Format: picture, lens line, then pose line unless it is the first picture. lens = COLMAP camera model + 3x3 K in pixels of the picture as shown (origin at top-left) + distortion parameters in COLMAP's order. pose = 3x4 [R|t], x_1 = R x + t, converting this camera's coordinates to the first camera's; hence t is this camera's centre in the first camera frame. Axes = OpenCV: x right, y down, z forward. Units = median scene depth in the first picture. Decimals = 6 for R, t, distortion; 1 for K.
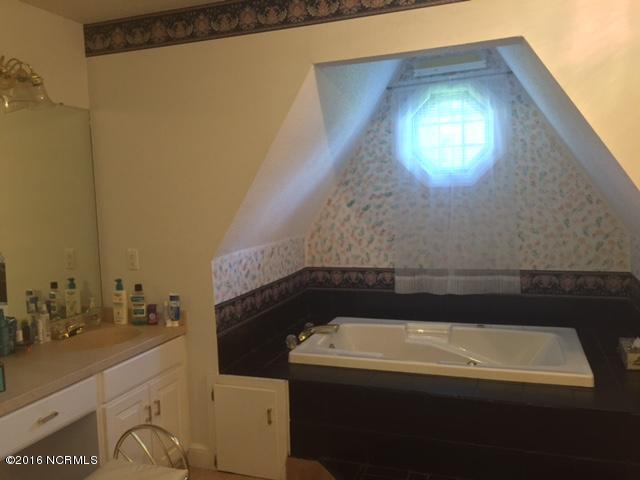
lens RADIAL K [[546.7, 0, 320.0], [0, 546.7, 240.0], [0, 0, 1]] dist [0.047053, -0.002691]
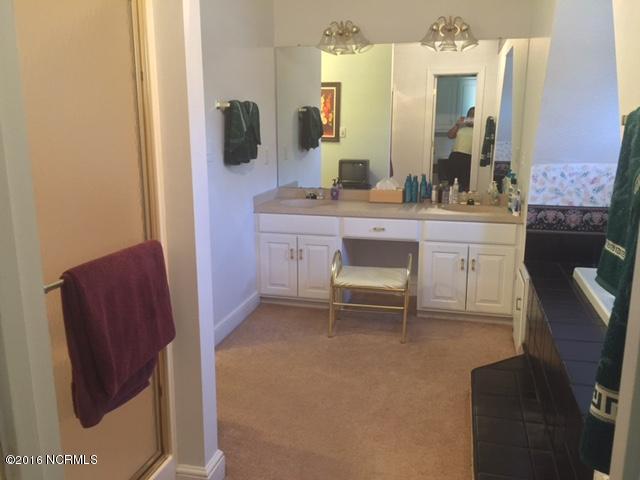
lens RADIAL K [[546.7, 0, 320.0], [0, 546.7, 240.0], [0, 0, 1]] dist [0.047053, -0.002691]
pose [[0.099221, 0.235414, -0.966817, 0.895297], [-0.093282, 0.969533, 0.226503, -0.032145], [0.990683, 0.067712, 0.118158, 0.403797]]
